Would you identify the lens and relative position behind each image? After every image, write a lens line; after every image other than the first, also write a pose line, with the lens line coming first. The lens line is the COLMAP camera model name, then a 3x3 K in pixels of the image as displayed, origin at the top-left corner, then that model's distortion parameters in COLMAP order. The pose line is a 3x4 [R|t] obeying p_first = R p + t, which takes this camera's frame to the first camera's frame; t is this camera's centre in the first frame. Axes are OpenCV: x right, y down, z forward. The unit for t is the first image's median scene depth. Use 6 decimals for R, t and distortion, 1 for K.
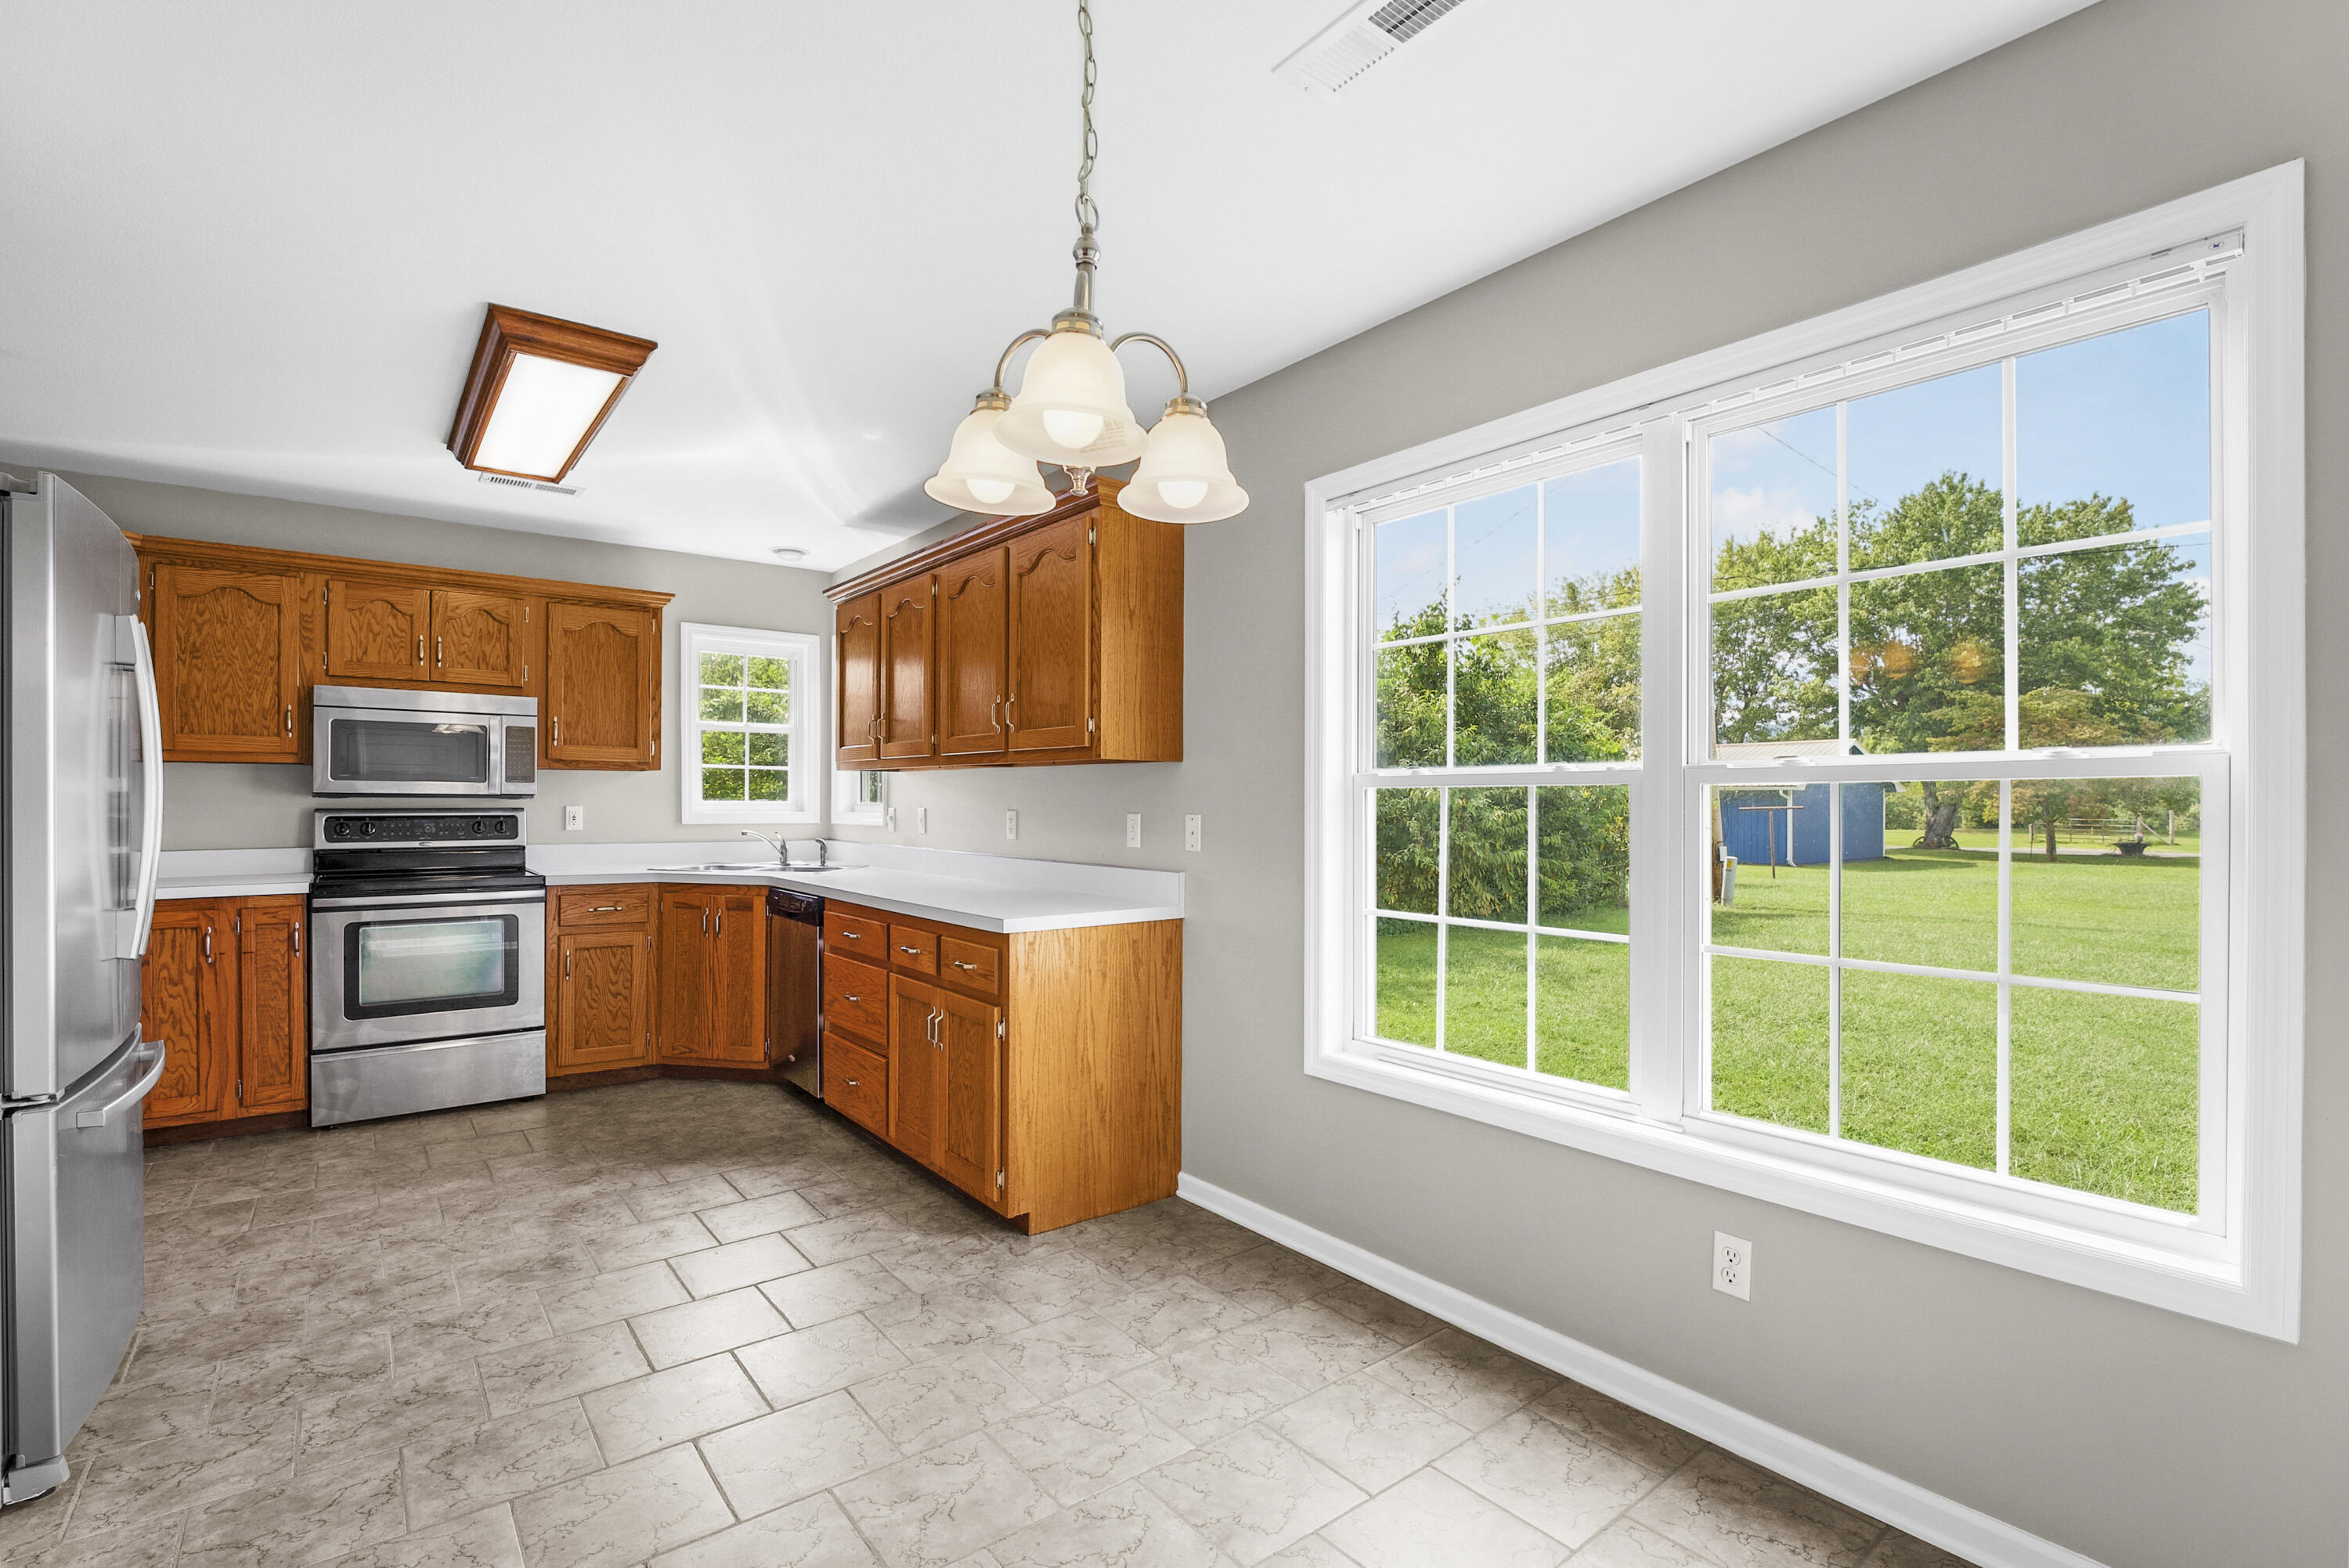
lens RADIAL K [[1082.5, 0, 1165.3], [0, 1082.5, 797.5], [0, 0, 1]] dist [-0.014545, -0.000007]
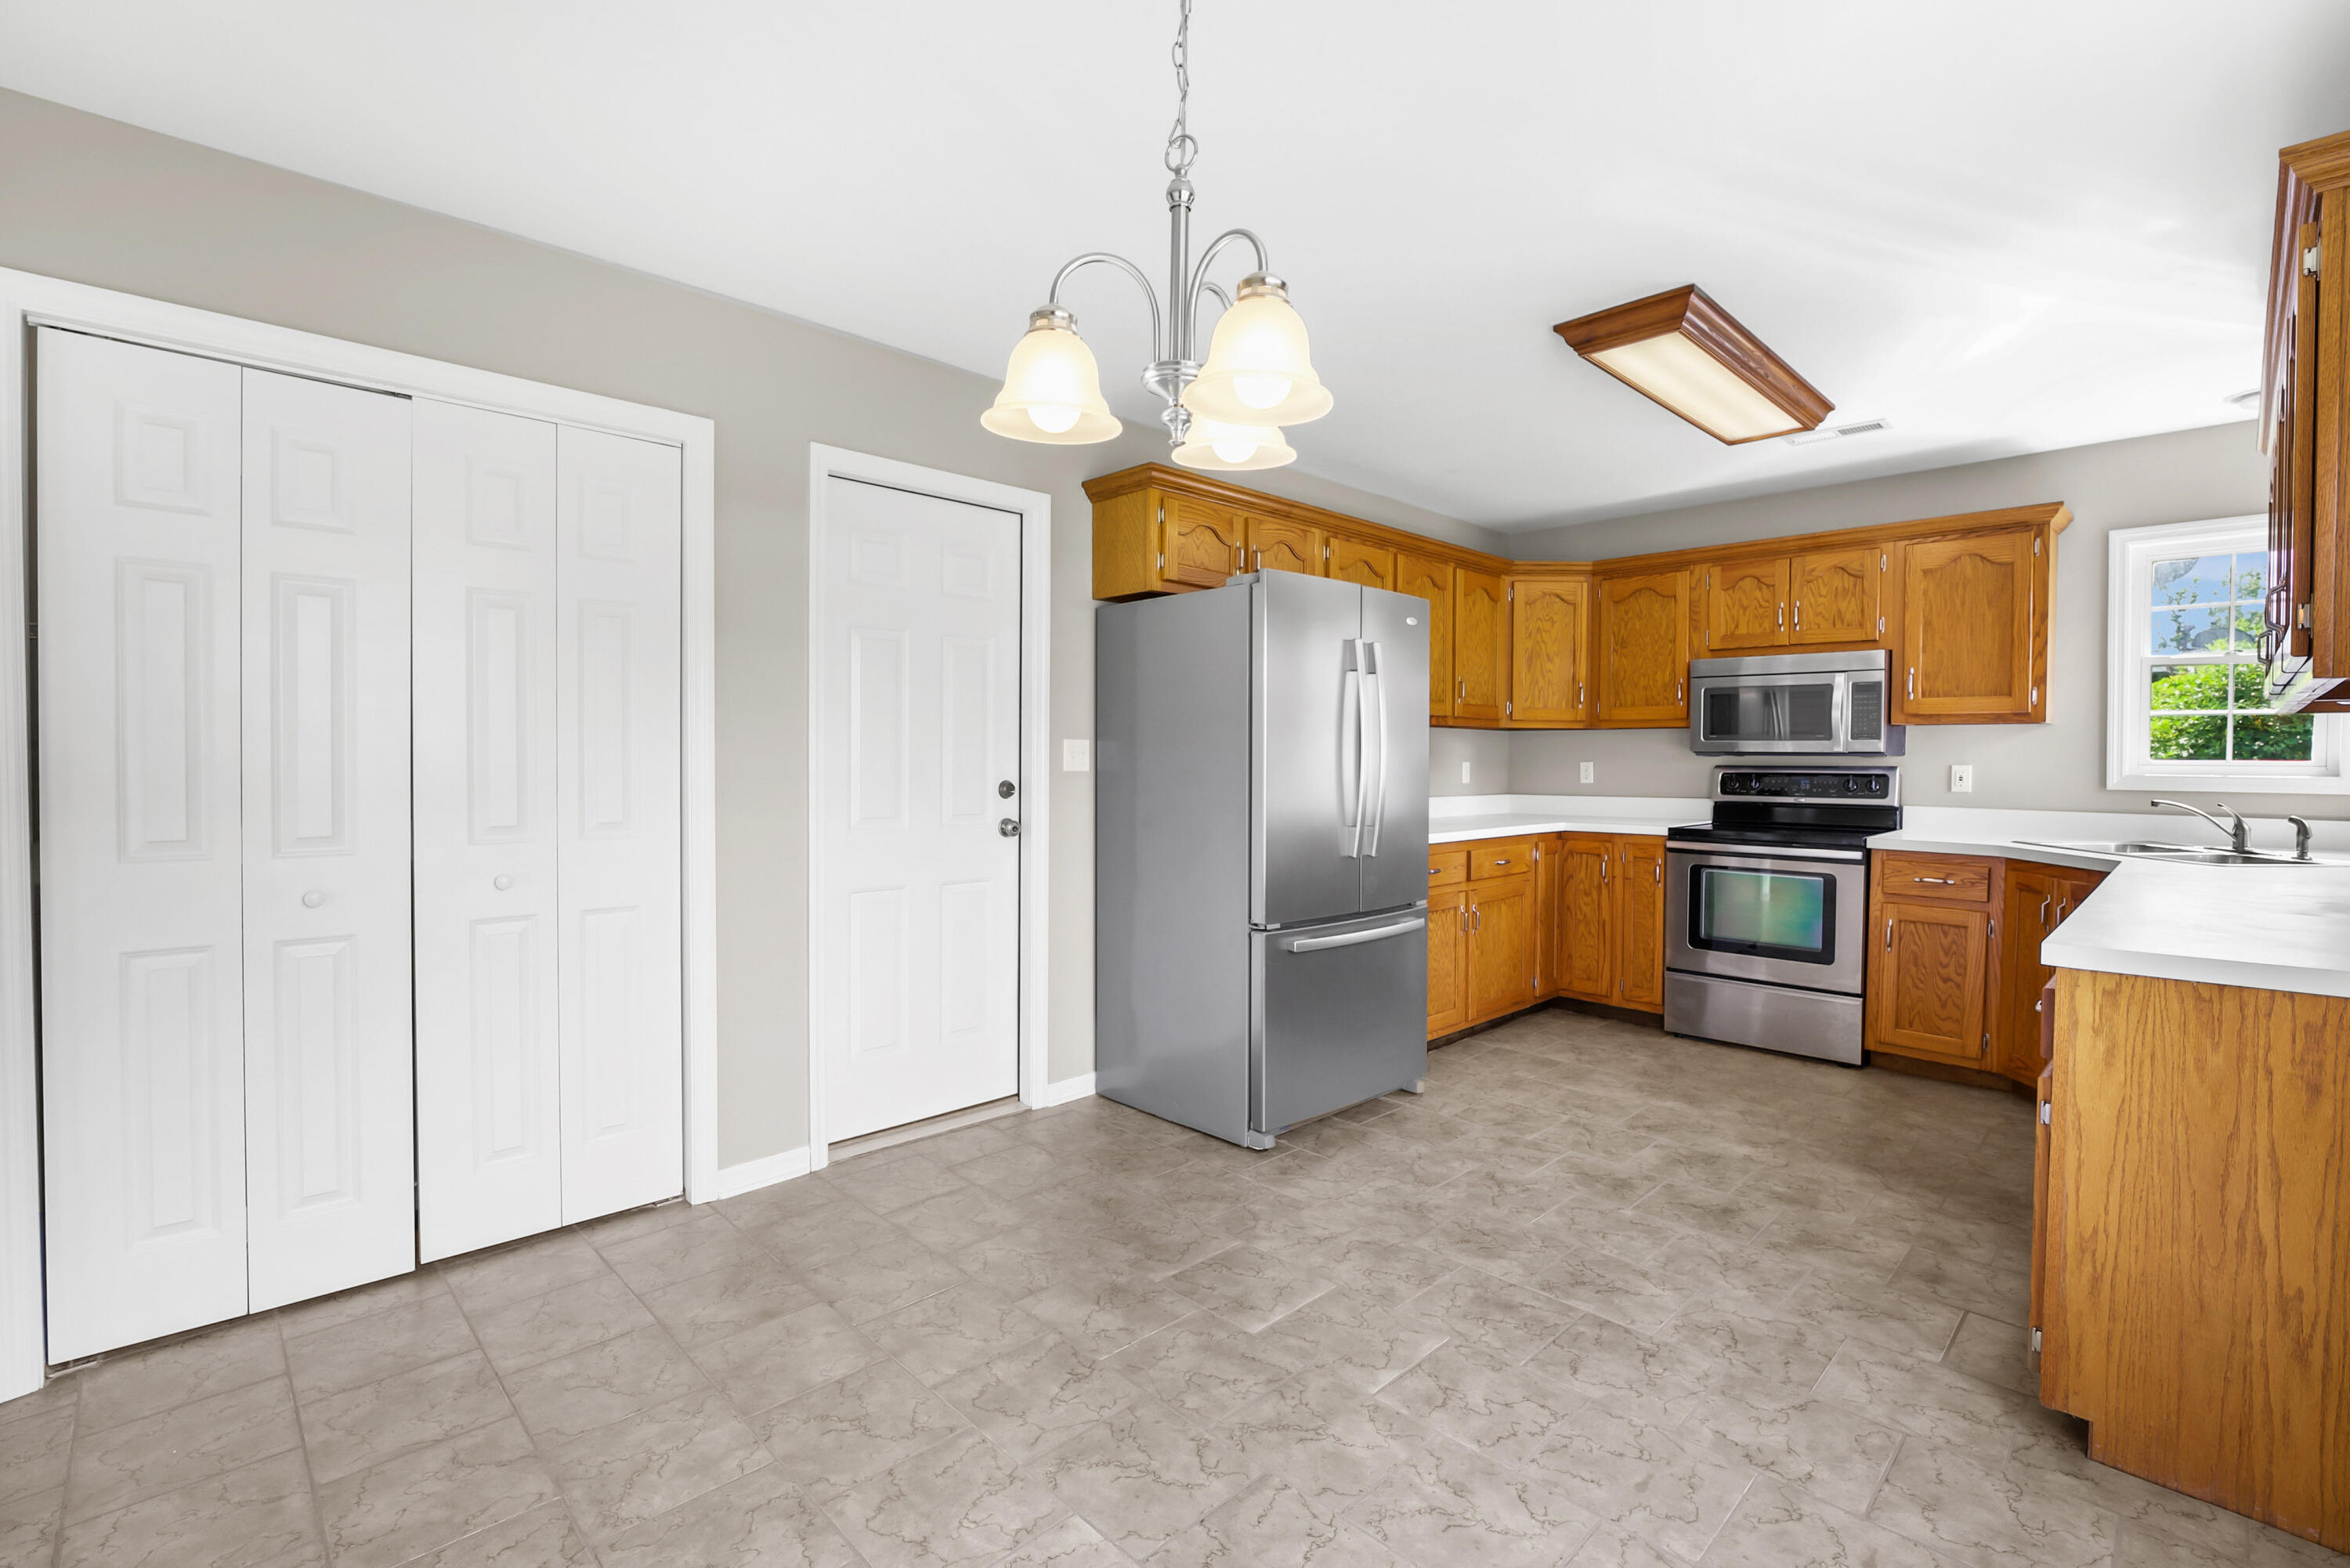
lens RADIAL K [[1055.1, 0, 1161.1], [0, 1055.1, 783.3], [0, 0, 1]] dist [-0.015616, 0.000665]
pose [[0.105550, 0.024336, -0.994116, 0.298057], [-0.001033, 0.999703, 0.024363, 0.002880], [0.994413, -0.001544, 0.105543, 0.303970]]
